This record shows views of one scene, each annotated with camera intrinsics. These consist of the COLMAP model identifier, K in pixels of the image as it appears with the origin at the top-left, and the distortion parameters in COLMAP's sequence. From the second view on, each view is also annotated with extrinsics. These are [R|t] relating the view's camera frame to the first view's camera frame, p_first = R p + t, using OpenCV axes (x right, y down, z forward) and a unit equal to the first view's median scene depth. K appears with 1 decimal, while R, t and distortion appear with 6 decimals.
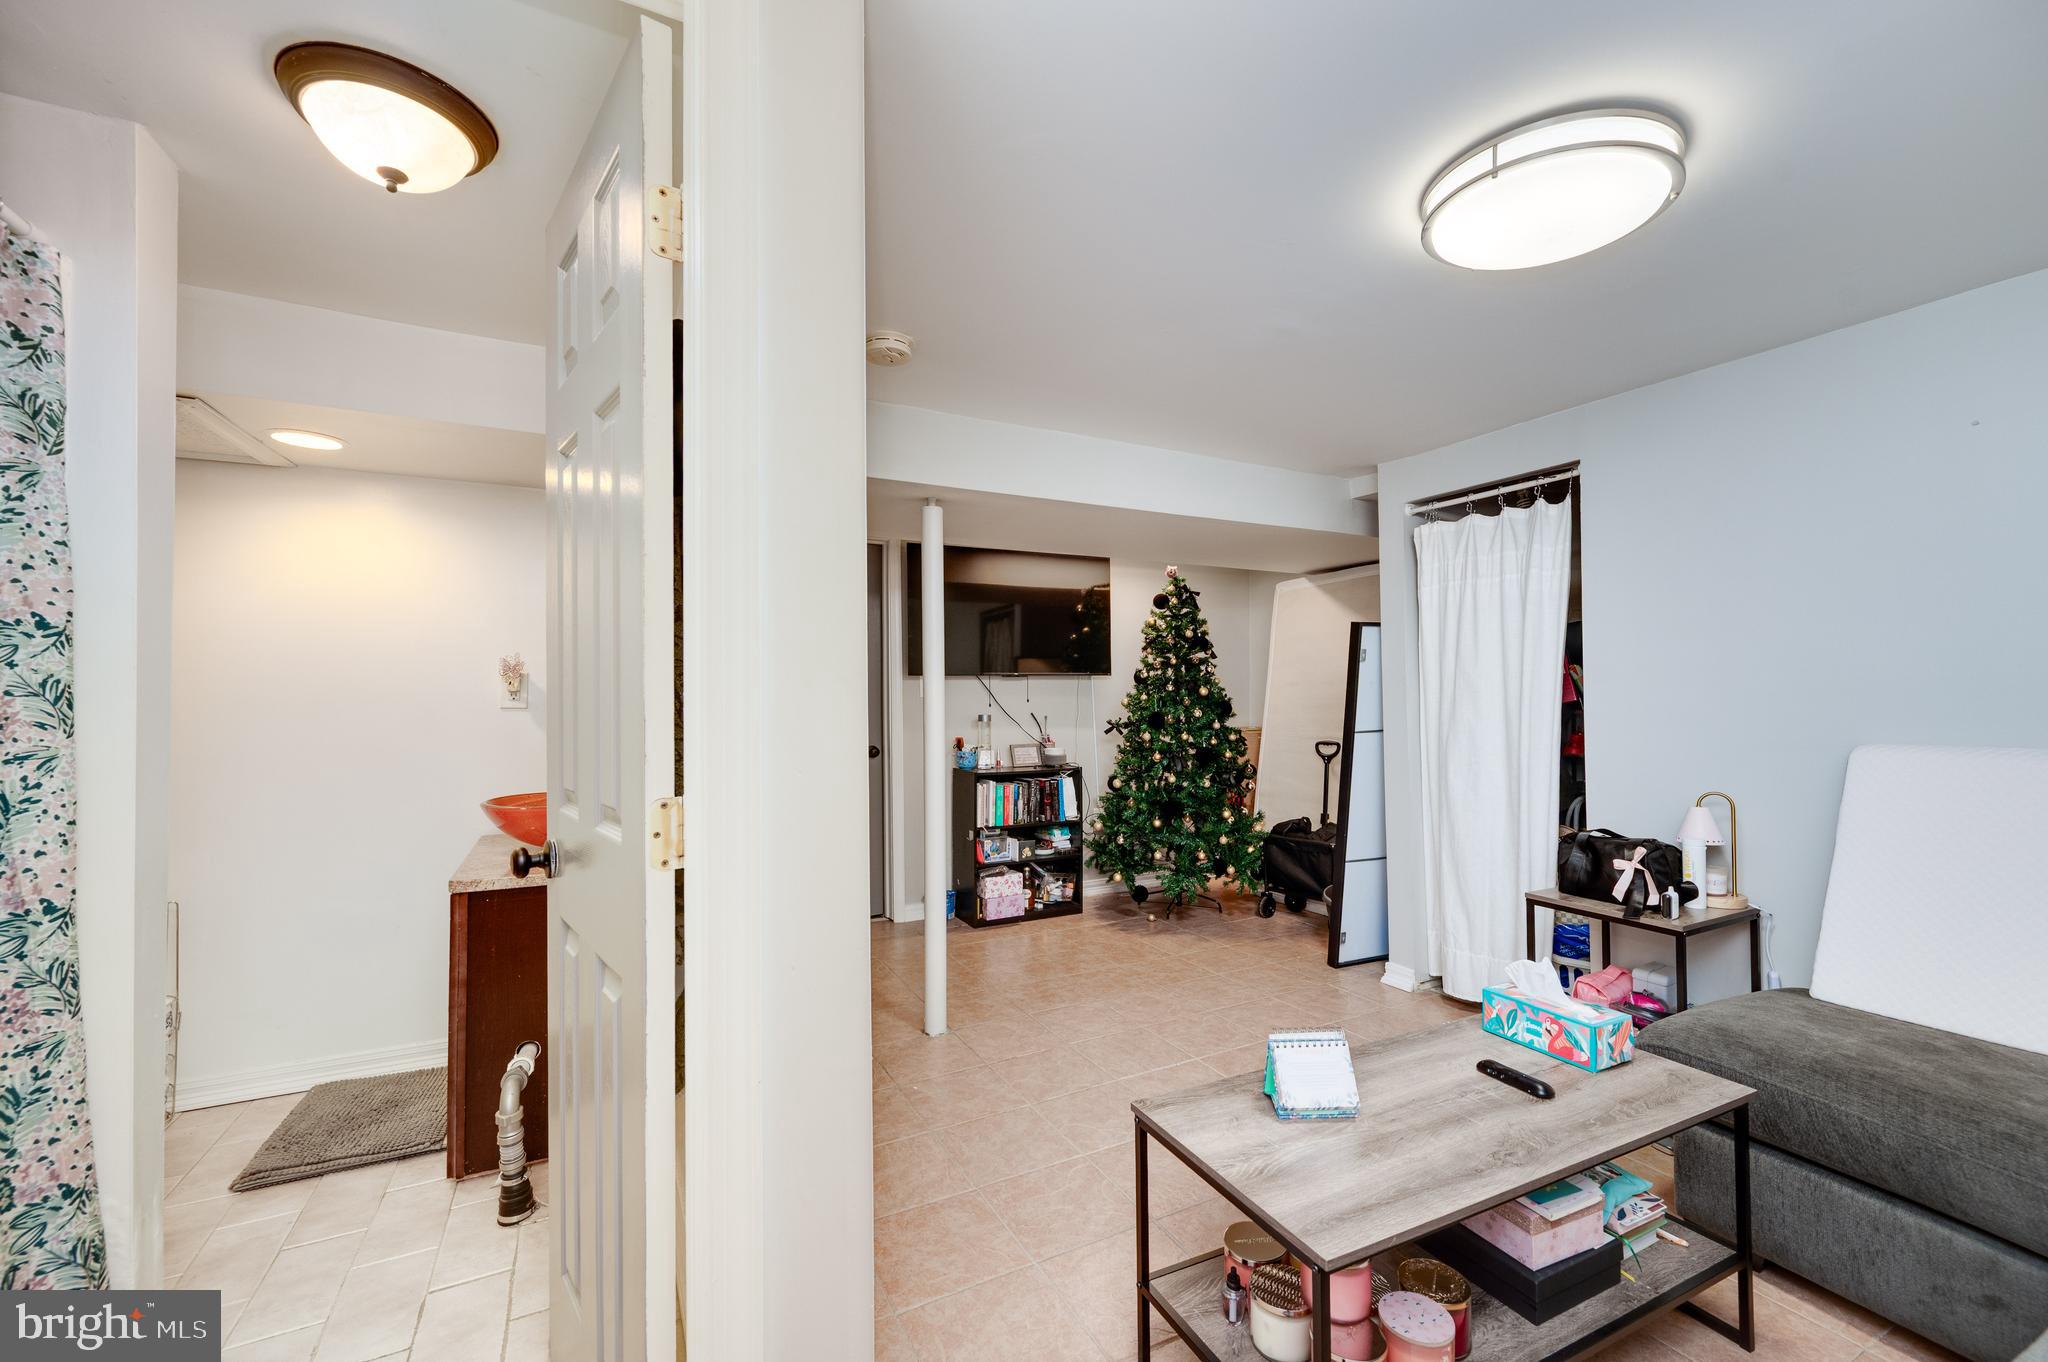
lens RADIAL K [[814.9, 0, 1011.2], [0, 814.9, 686.4], [0, 0, 1]] dist [-0.001650, 0.000314]
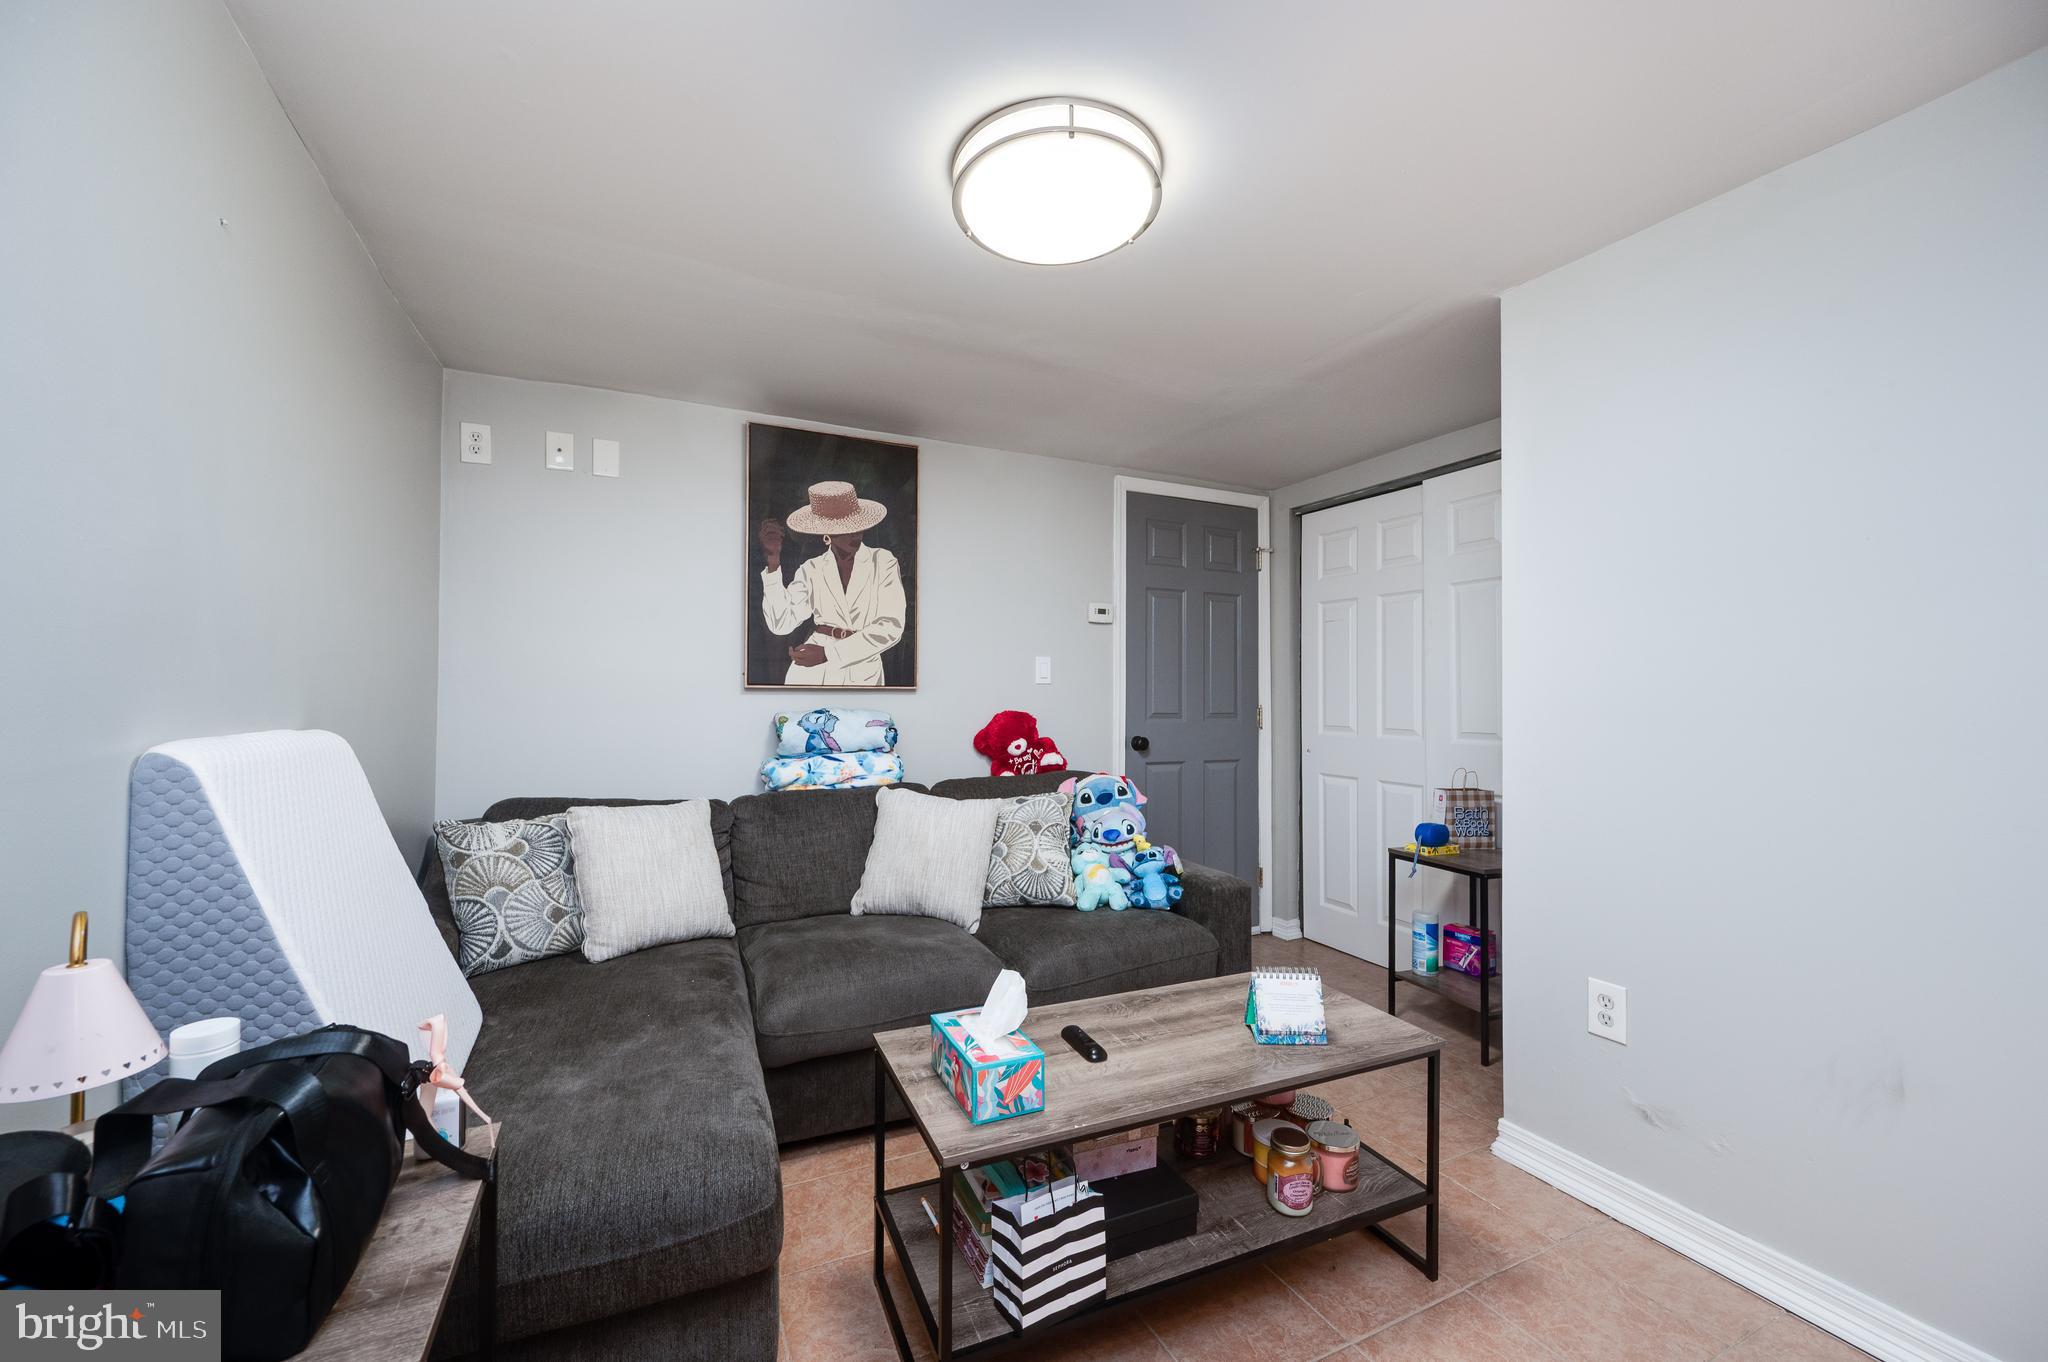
lens RADIAL K [[822.3, 0, 1025.3], [0, 822.3, 690.5], [0, 0, 1]] dist [0.000215, 0.000068]
pose [[-0.999940, -0.003128, -0.010502, 0.324253], [-0.002874, 0.999706, -0.024089, 0.029668], [0.010575, -0.024058, -0.999655, 0.940054]]
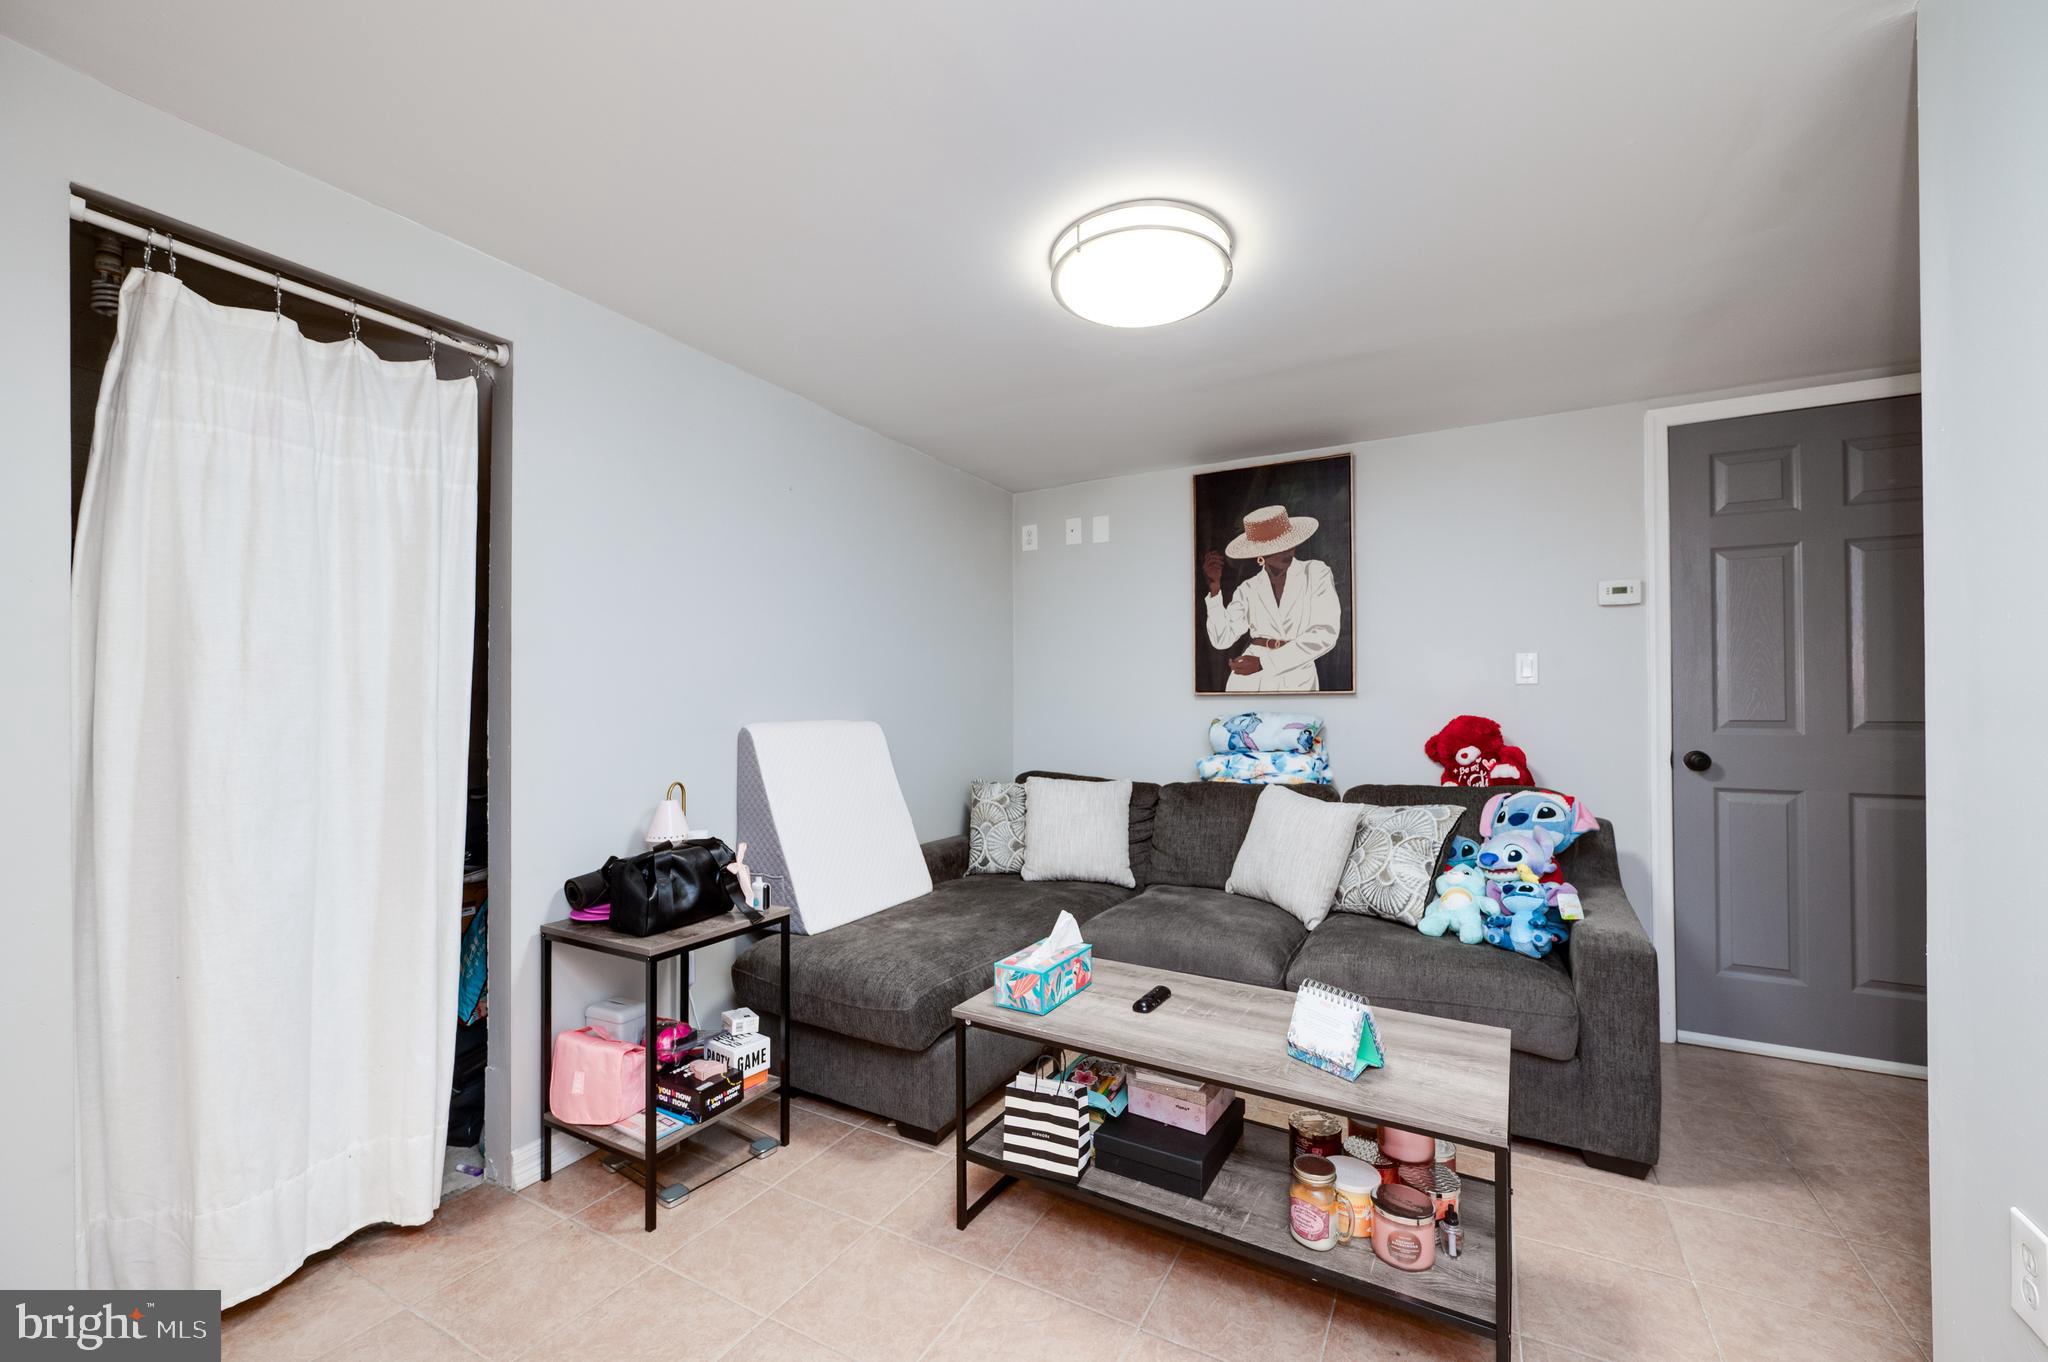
lens RADIAL K [[813.6, 0, 1028.3], [0, 813.6, 694.3], [0, 0, 1]] dist [0.001743, 0.000181]
pose [[-0.587928, 0.013067, 0.808807, -0.109156], [-0.008498, 0.999715, -0.022328, 0.031081], [-0.808868, -0.020001, -0.587650, 0.850915]]
